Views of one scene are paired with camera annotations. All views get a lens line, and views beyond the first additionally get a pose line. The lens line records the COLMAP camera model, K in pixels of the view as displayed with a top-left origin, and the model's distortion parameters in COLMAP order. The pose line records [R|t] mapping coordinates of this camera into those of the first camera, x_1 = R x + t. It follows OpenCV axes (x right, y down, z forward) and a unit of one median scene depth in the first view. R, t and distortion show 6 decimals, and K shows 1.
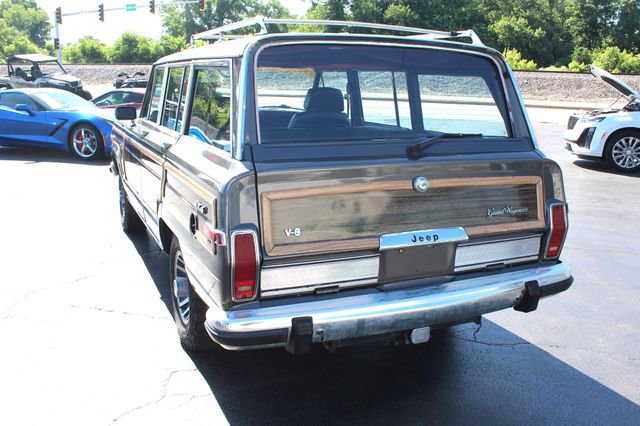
lens RADIAL K [[606.0, 0, 320.0], [0, 606.0, 213.0], [0, 0, 1]] dist [-0.161330, 0.170088]
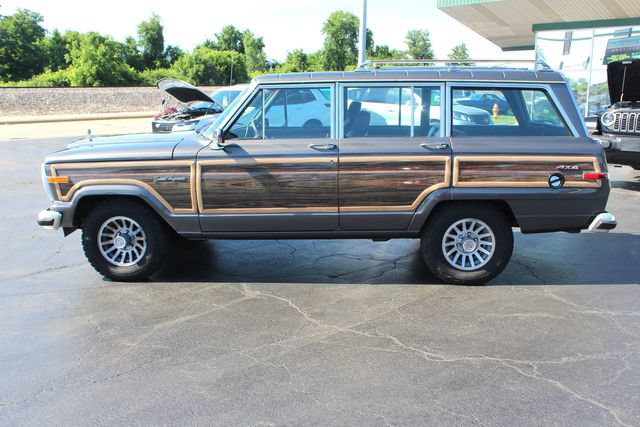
lens RADIAL K [[592.1, 0, 320.0], [0, 592.1, 213.5], [0, 0, 1]] dist [-0.157196, 0.155055]
pose [[0.462173, -0.201425, 0.863611, -1.819041], [0.212473, 0.970648, 0.112682, -0.204496], [-0.860959, 0.131416, 0.491405, 0.704244]]
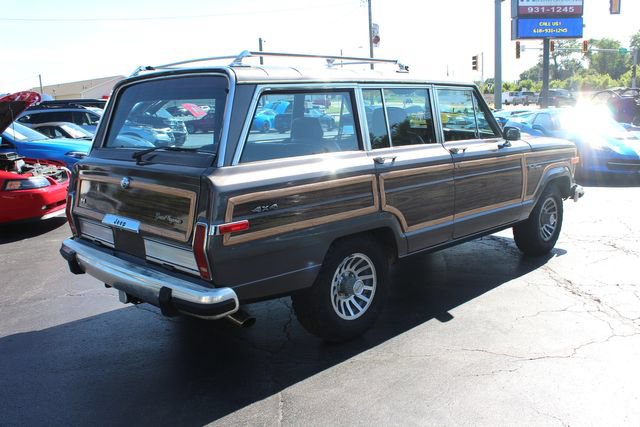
lens RADIAL K [[592.1, 0, 320.0], [0, 592.1, 213.5], [0, 0, 1]] dist [-0.157196, 0.155055]
pose [[0.360728, 0.141576, -0.921863, 1.357308], [-0.170355, 0.981786, 0.084118, -0.144793], [0.916981, 0.126700, 0.378276, 0.816261]]
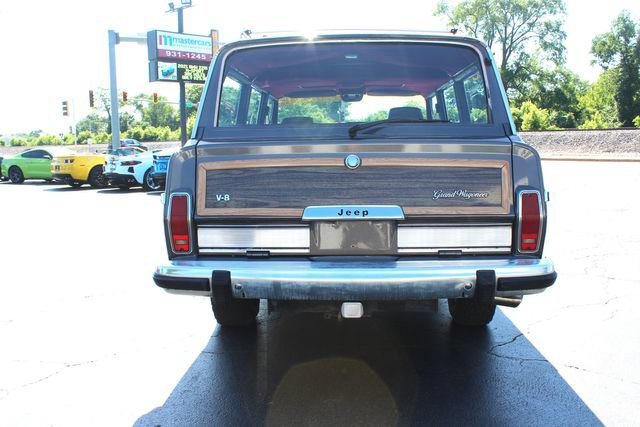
lens RADIAL K [[607.5, 0, 320.0], [0, 607.5, 213.5], [0, 0, 1]] dist [-0.157053, 0.165624]
pose [[0.891253, 0.018844, -0.453115, 0.532200], [-0.071748, 0.992412, -0.099853, 0.135071], [0.447795, 0.121504, 0.885842, 0.044120]]
